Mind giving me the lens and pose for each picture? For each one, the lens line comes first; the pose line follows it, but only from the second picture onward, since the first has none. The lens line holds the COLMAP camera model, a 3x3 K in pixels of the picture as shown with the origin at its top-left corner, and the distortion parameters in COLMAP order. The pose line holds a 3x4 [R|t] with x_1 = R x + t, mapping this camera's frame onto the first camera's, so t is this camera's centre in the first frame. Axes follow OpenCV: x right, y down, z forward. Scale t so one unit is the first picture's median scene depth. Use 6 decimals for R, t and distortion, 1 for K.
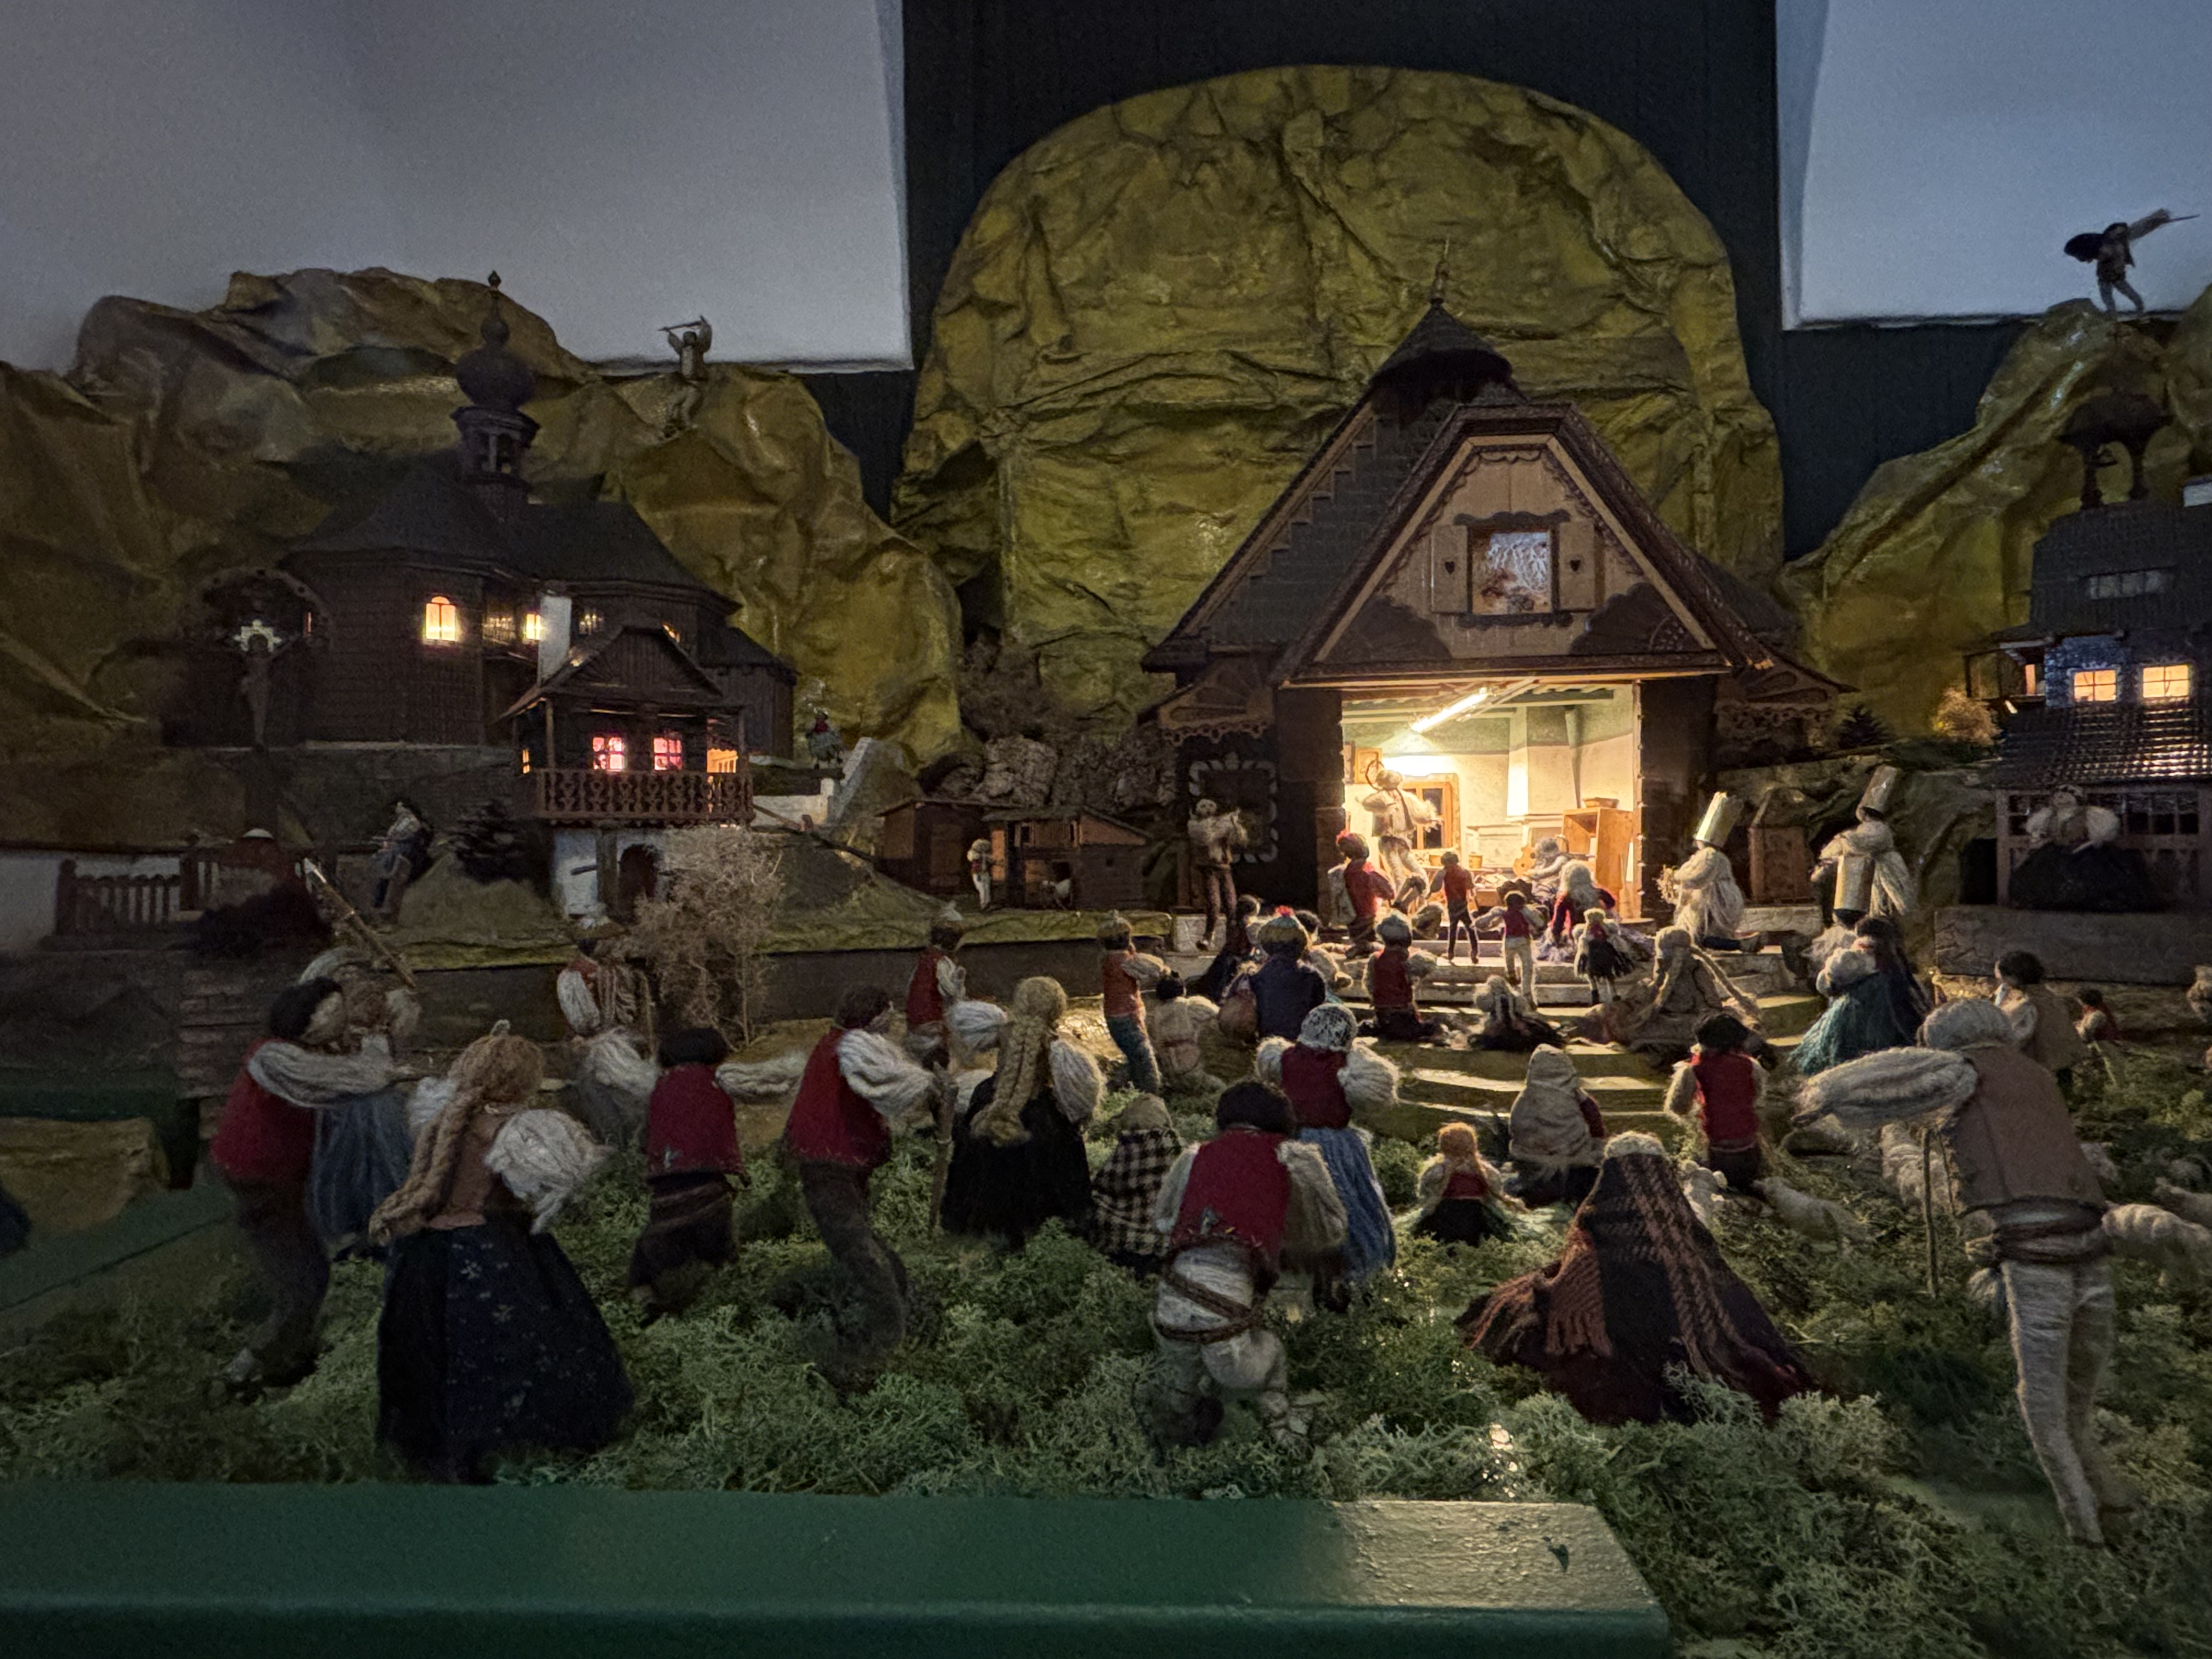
lens RADIAL K [[1169.2, 0, 1095.0], [0, 1169.2, 823.9], [0, 0, 1]] dist [0.000778, 0.000660]
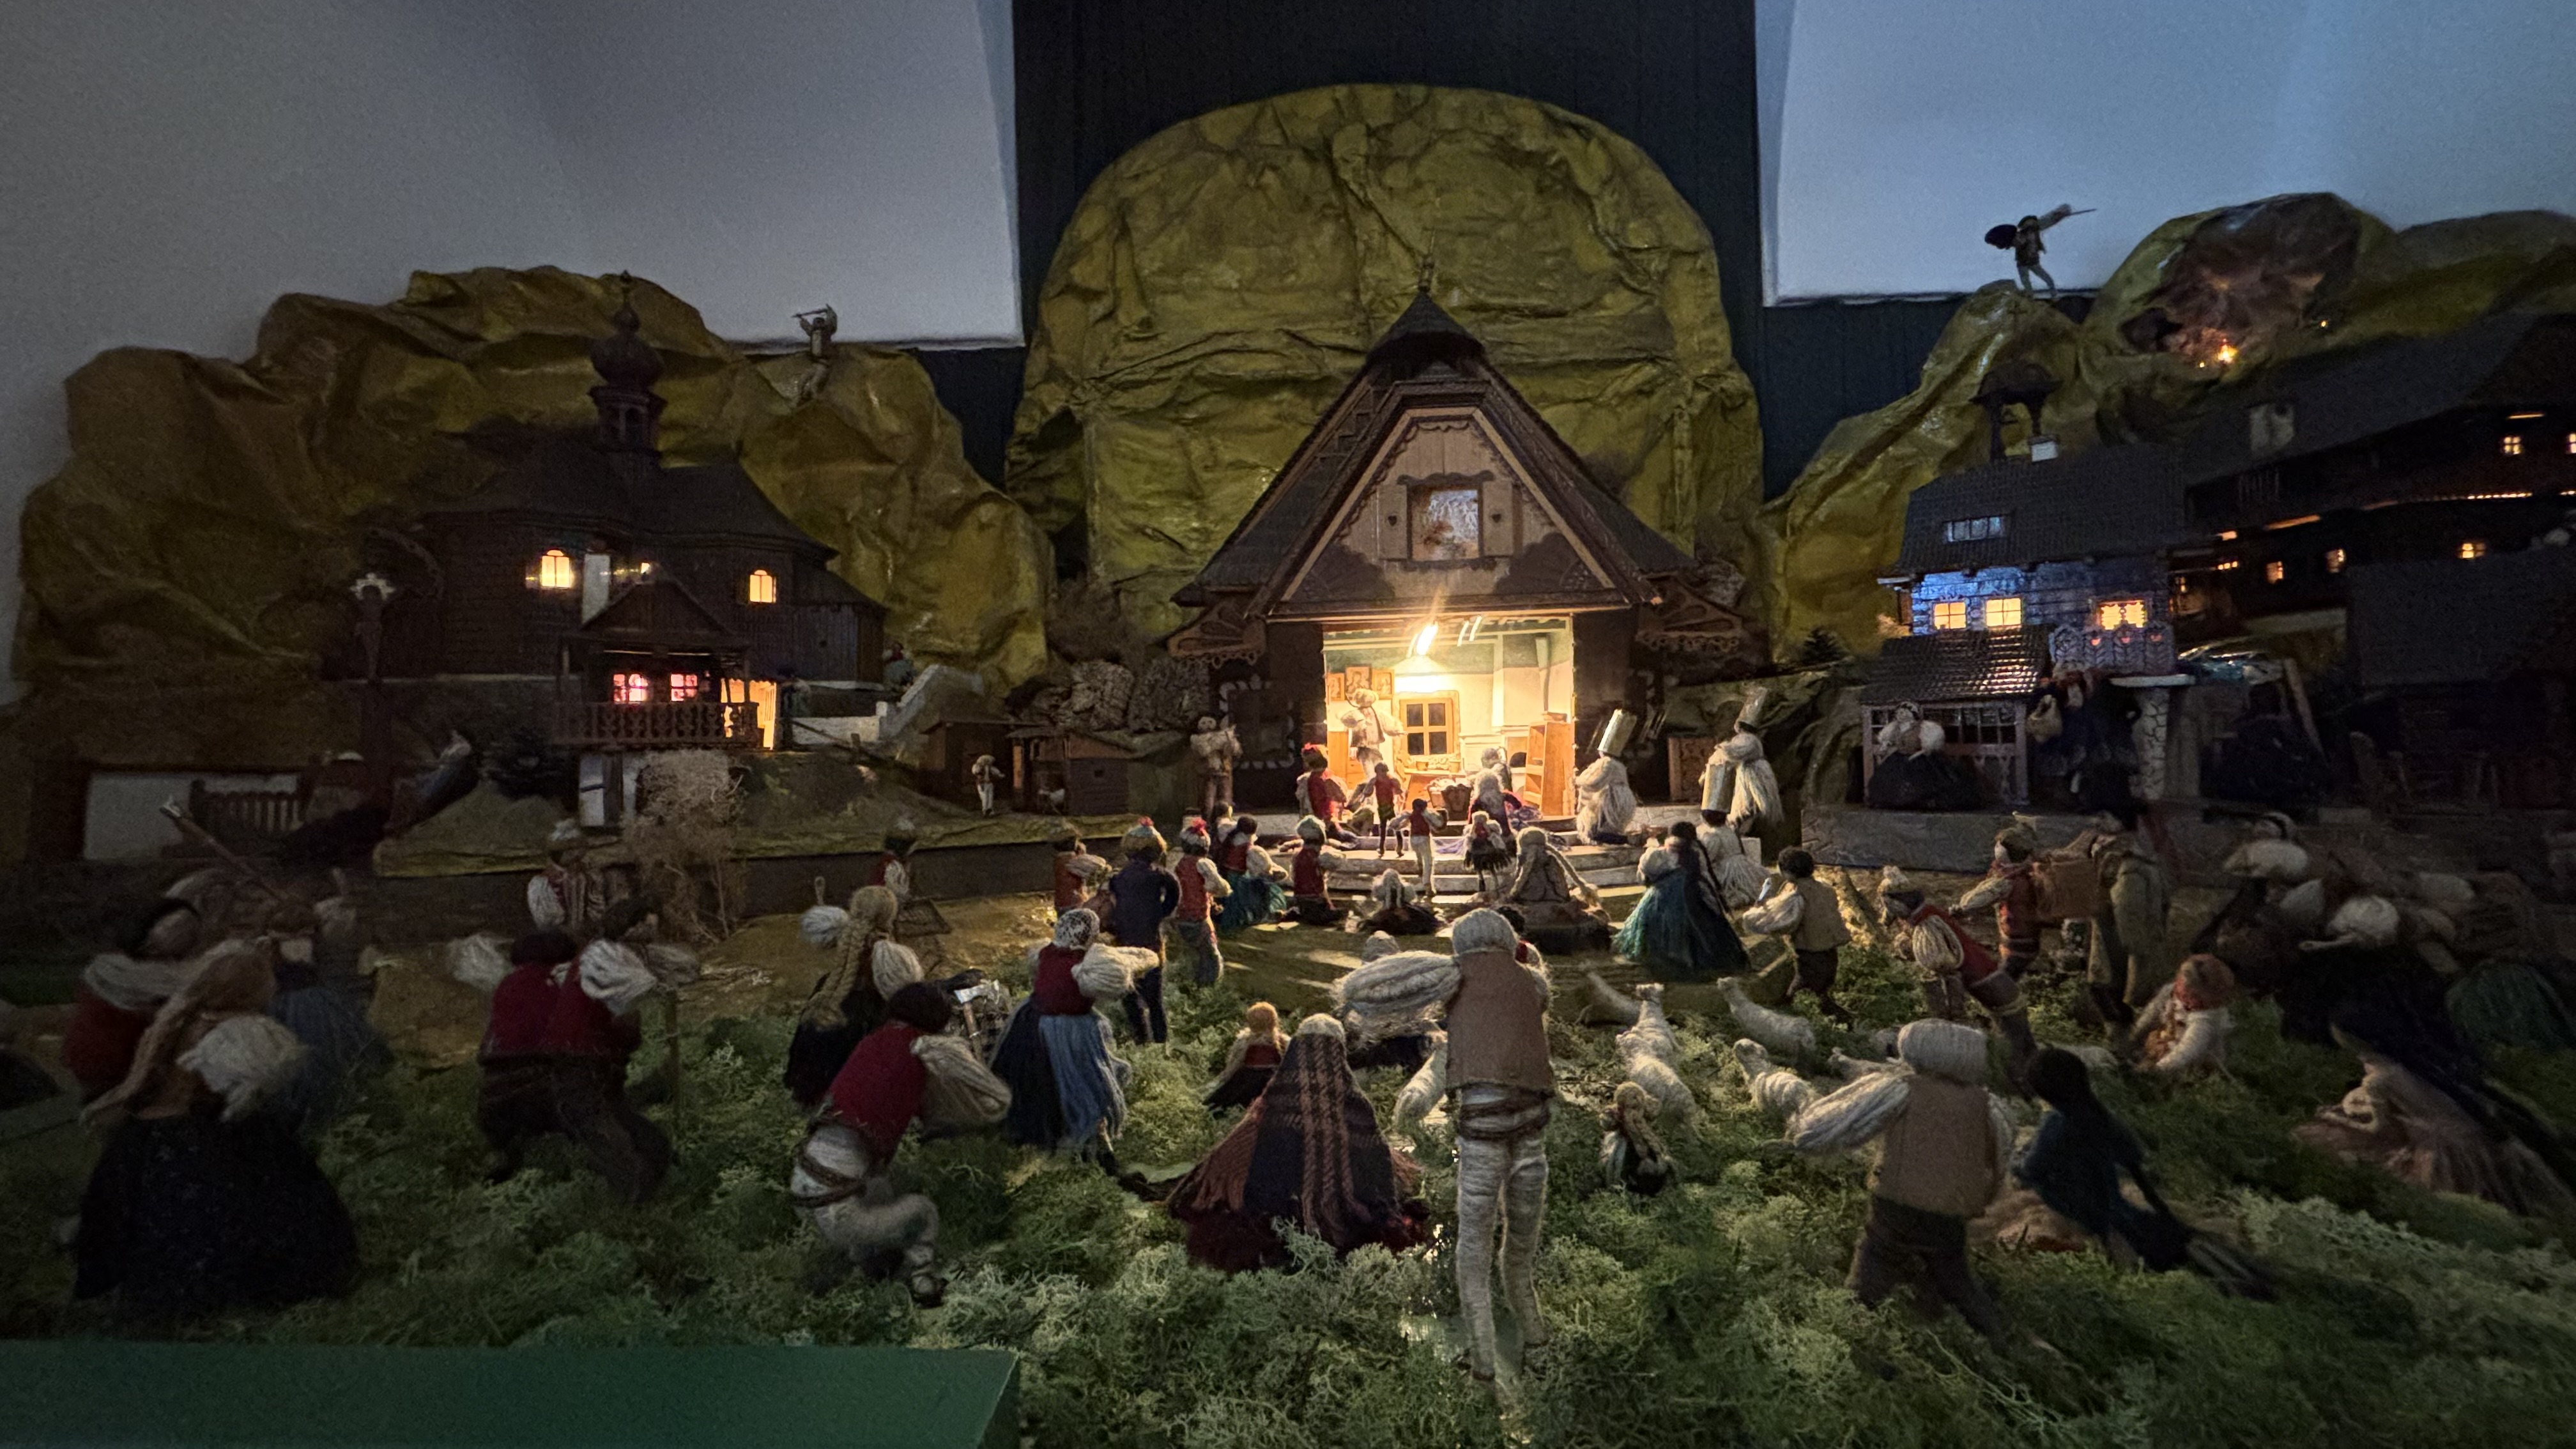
lens RADIAL K [[999.5, 0, 1288.0], [0, 999.5, 724.5], [0, 0, 1]] dist [0.001469, -0.000290]
pose [[0.999972, -0.007357, -0.001495, 0.138234], [0.007359, 0.999972, 0.001173, -0.010867], [0.001486, -0.001184, 0.999998, -0.004050]]
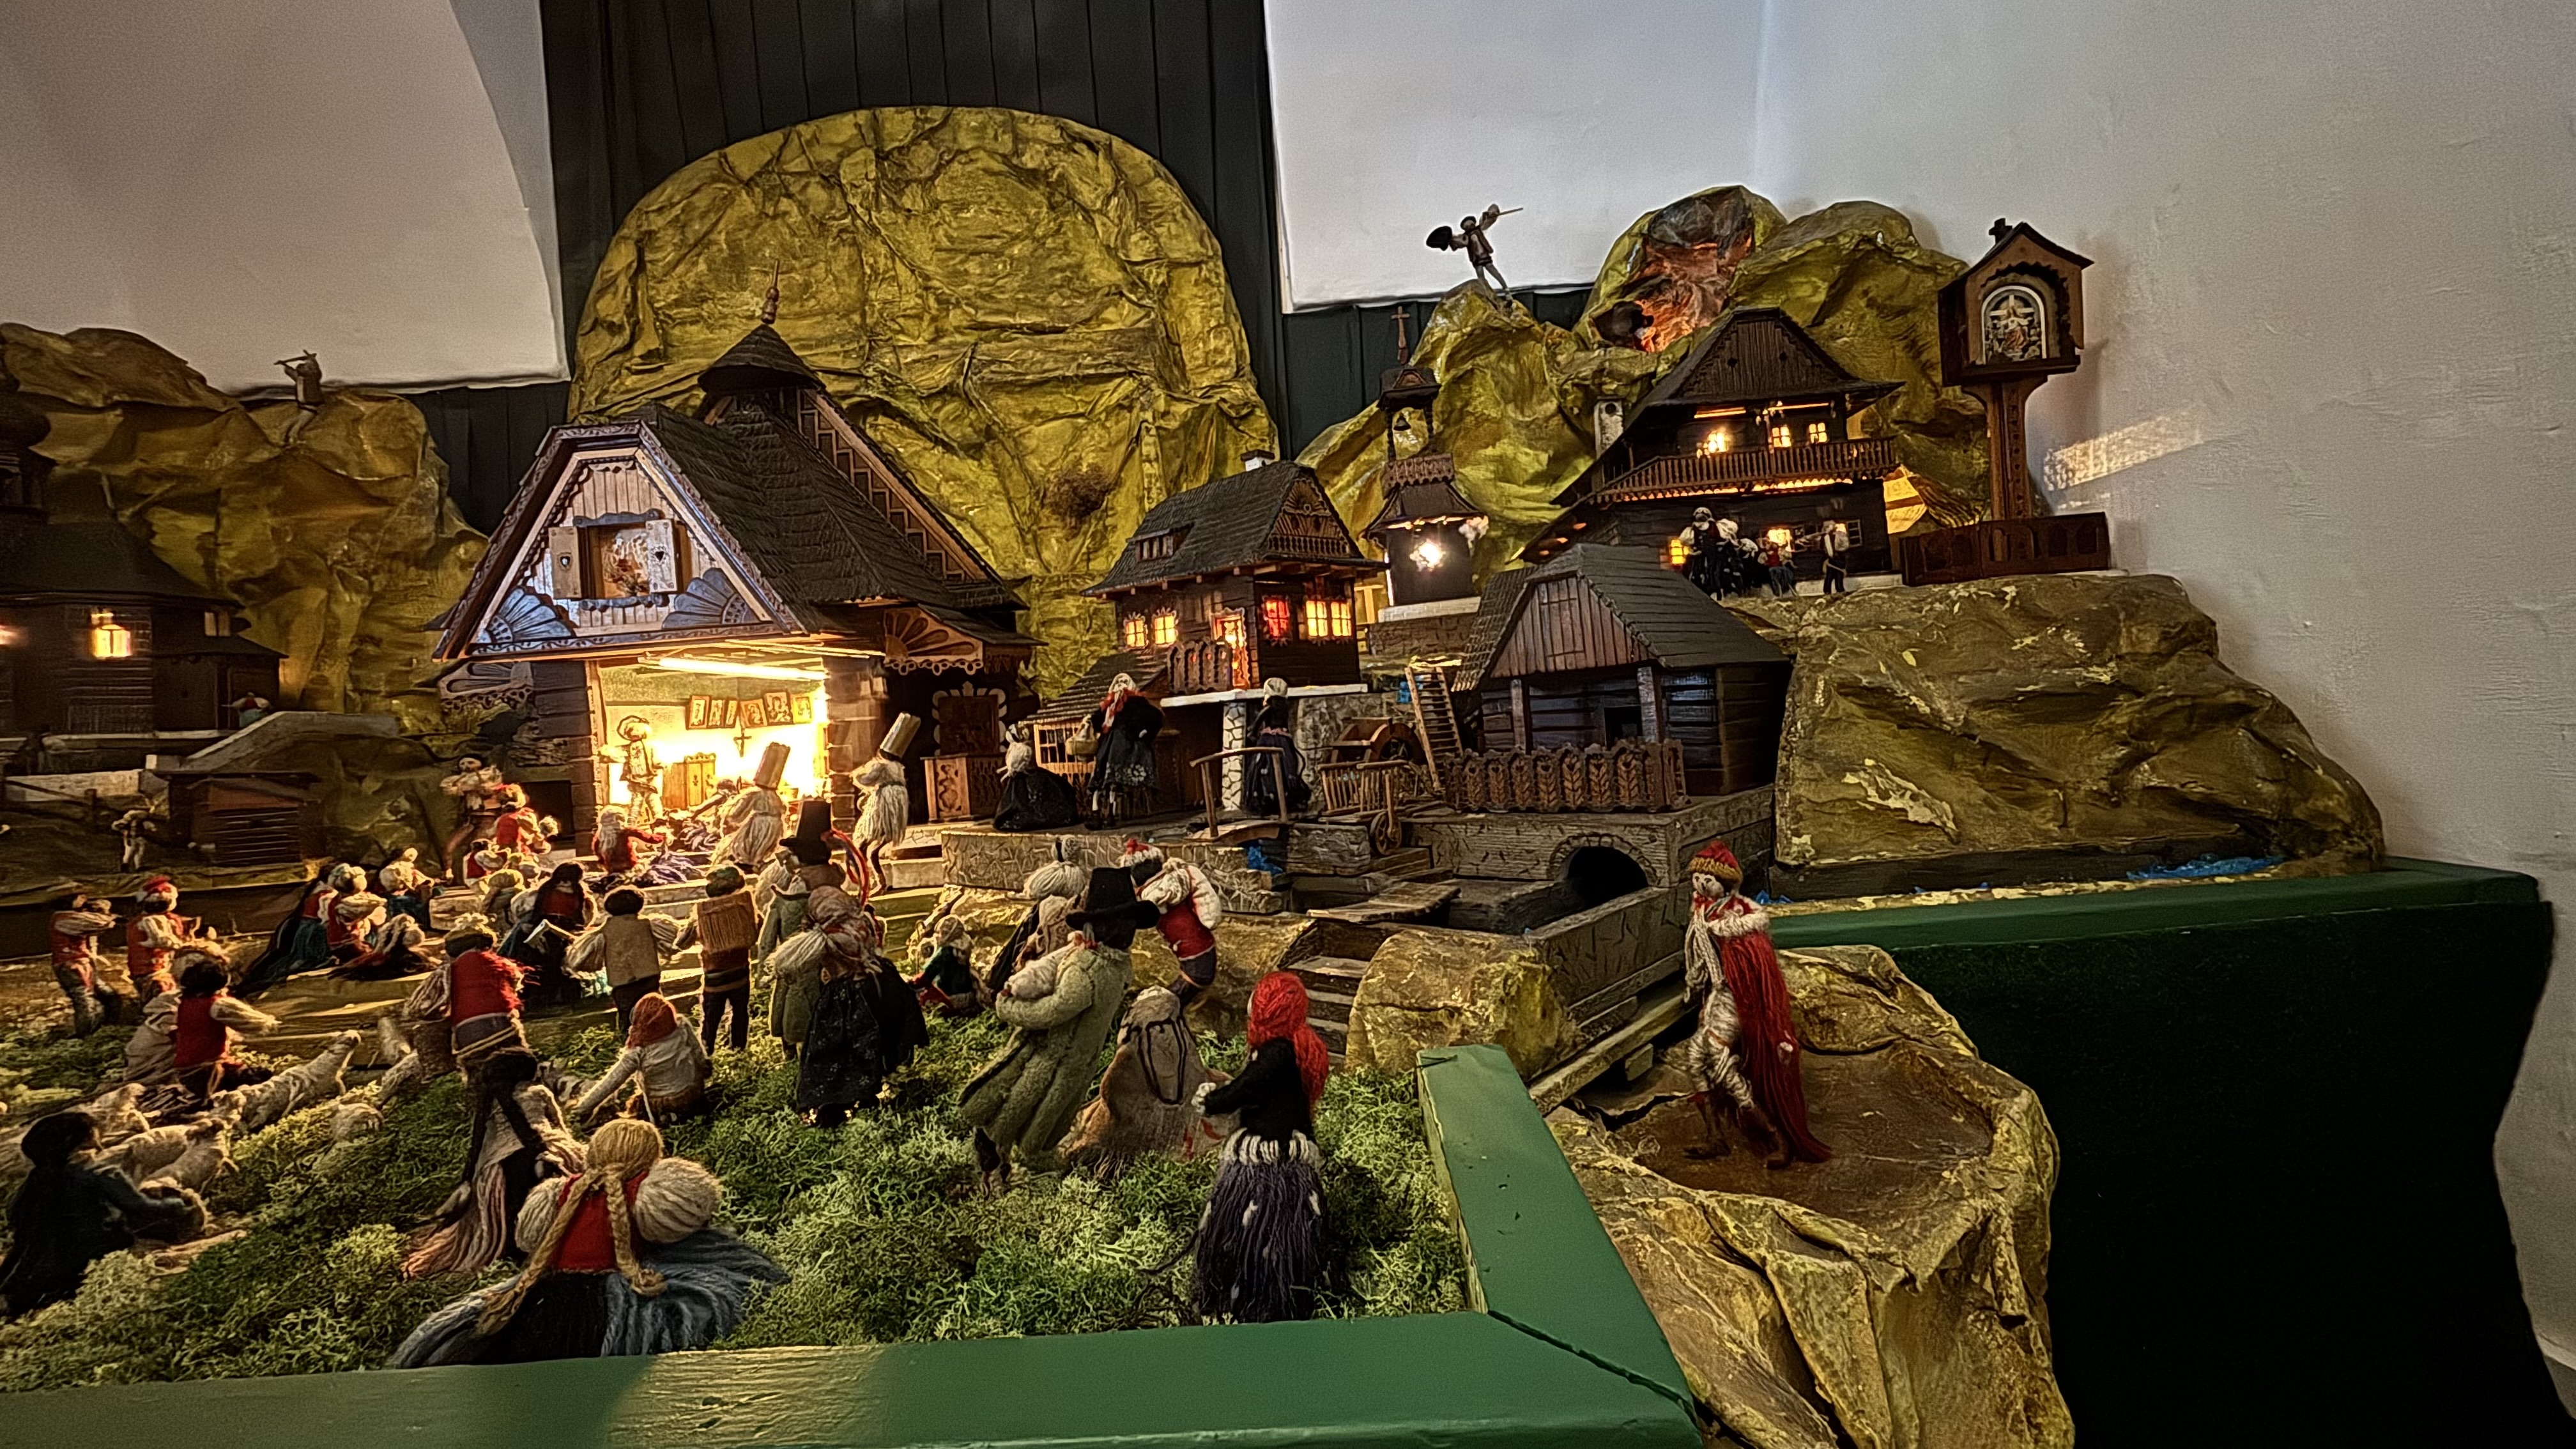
lens RADIAL K [[999.5, 0, 1288.0], [0, 999.5, 724.5], [0, 0, 1]] dist [0.001469, -0.000290]
pose [[0.998941, -0.045210, -0.008495, 0.726530], [0.045267, 0.998952, 0.006710, -0.018113], [0.008183, -0.007088, 0.999941, -0.014179]]
